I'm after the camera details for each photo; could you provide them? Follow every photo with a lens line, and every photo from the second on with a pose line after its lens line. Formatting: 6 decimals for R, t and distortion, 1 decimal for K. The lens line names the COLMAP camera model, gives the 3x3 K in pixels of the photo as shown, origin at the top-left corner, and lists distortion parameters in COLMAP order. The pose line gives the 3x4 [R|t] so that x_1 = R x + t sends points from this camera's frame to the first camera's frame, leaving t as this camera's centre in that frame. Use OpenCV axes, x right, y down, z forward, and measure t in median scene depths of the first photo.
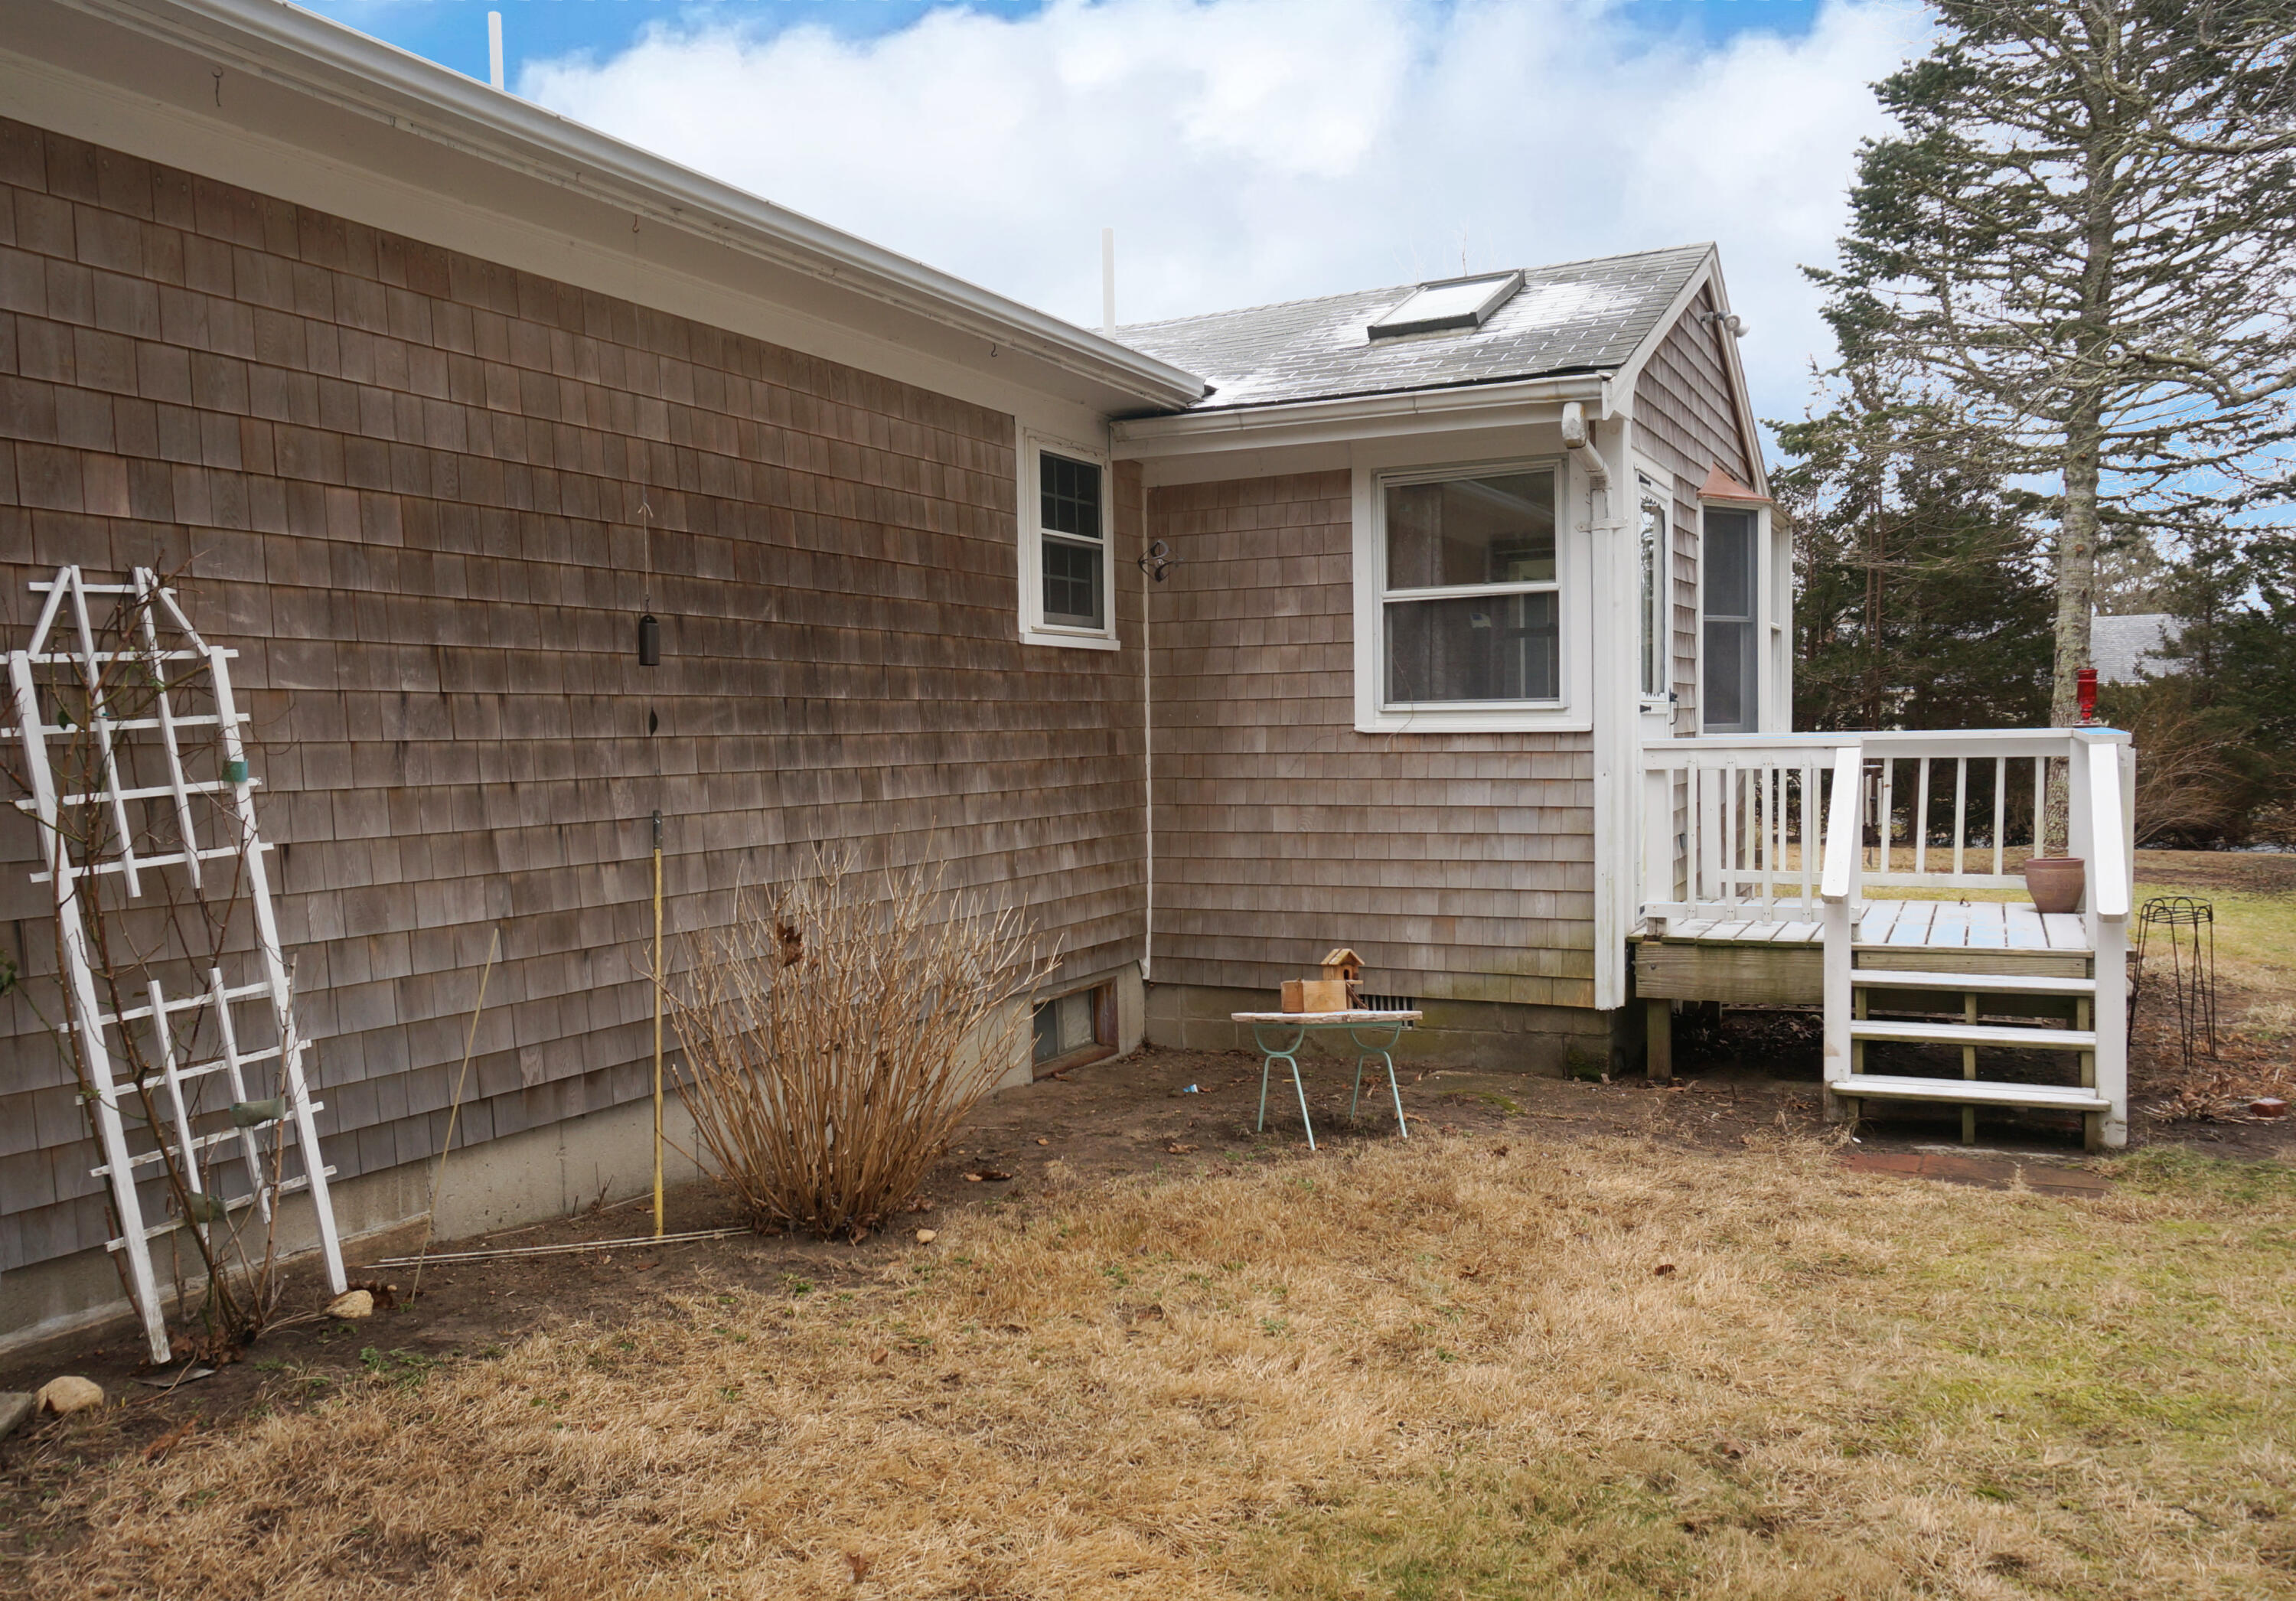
lens RADIAL K [[1753.3, 0, 1148.0], [0, 1753.3, 800.5], [0, 0, 1]] dist [0.007046, 0.001136]
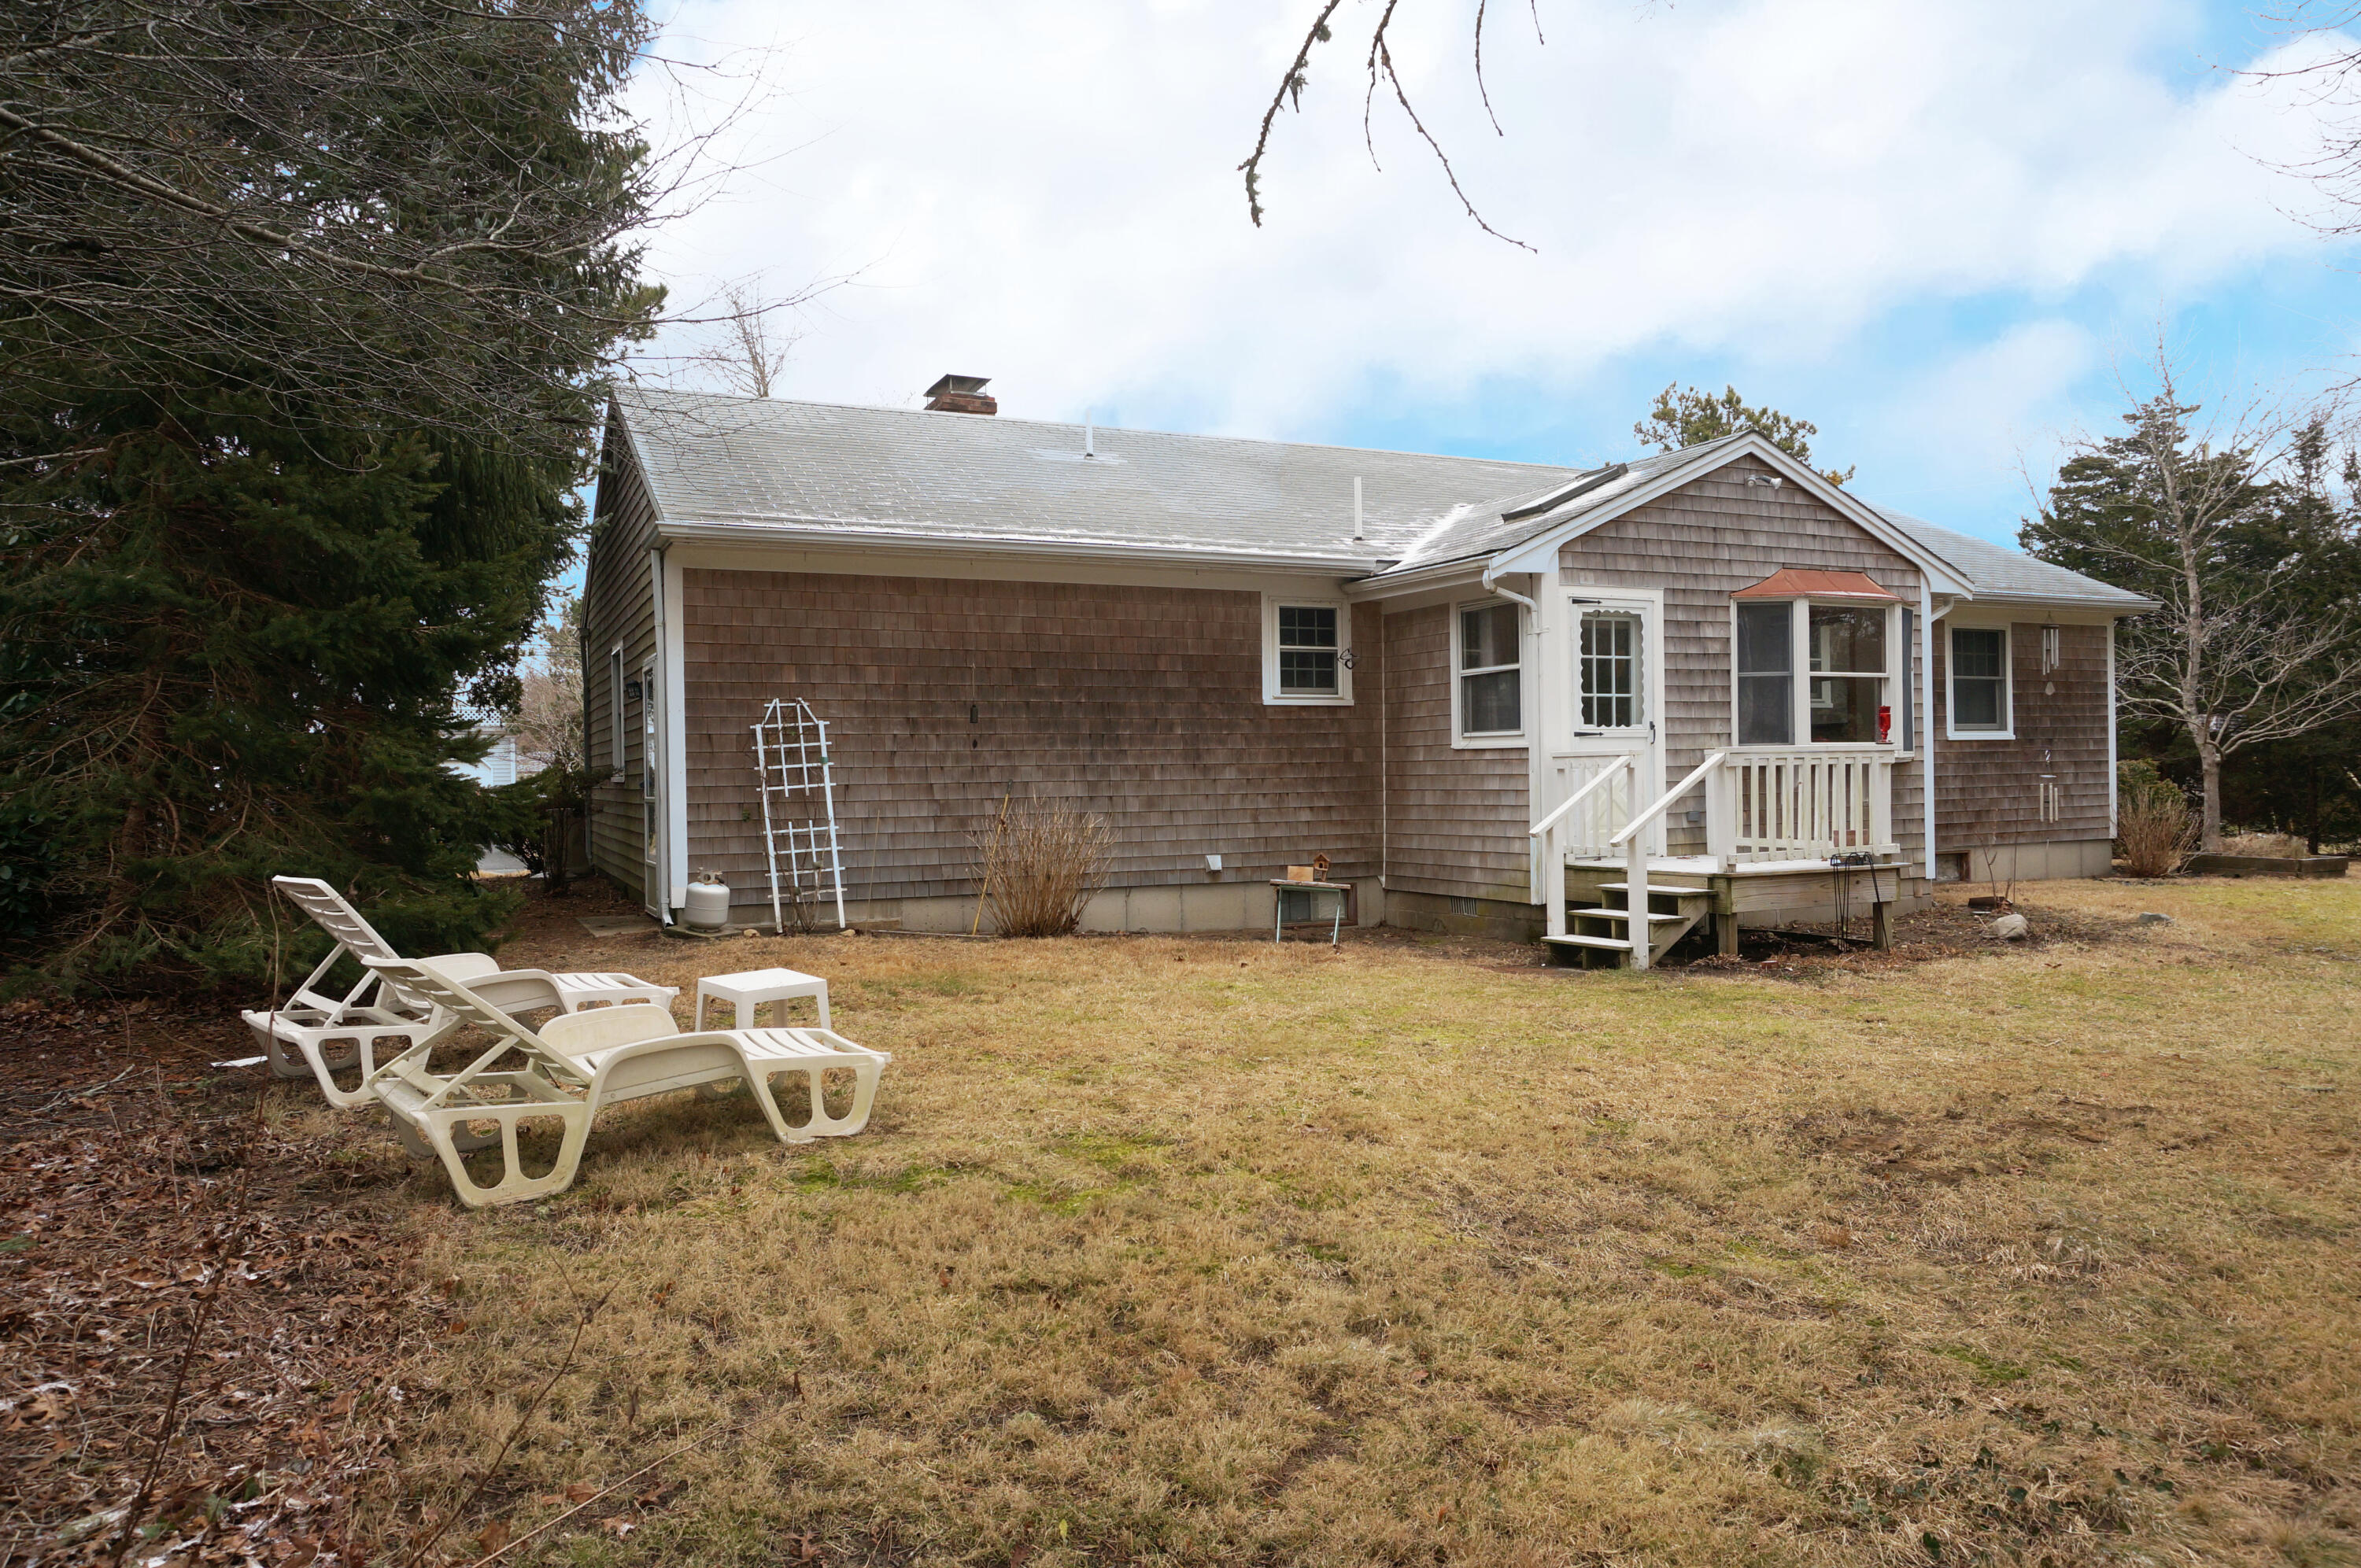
lens RADIAL K [[1583.5, 0, 1180.5], [0, 1583.5, 784.0], [0, 0, 1]] dist [0.004127, 0.000243]
pose [[0.806768, 0.010870, -0.590768, 0.893343], [-0.023065, 0.999648, -0.013104, 0.026001], [0.590418, 0.024198, 0.806735, -0.489359]]
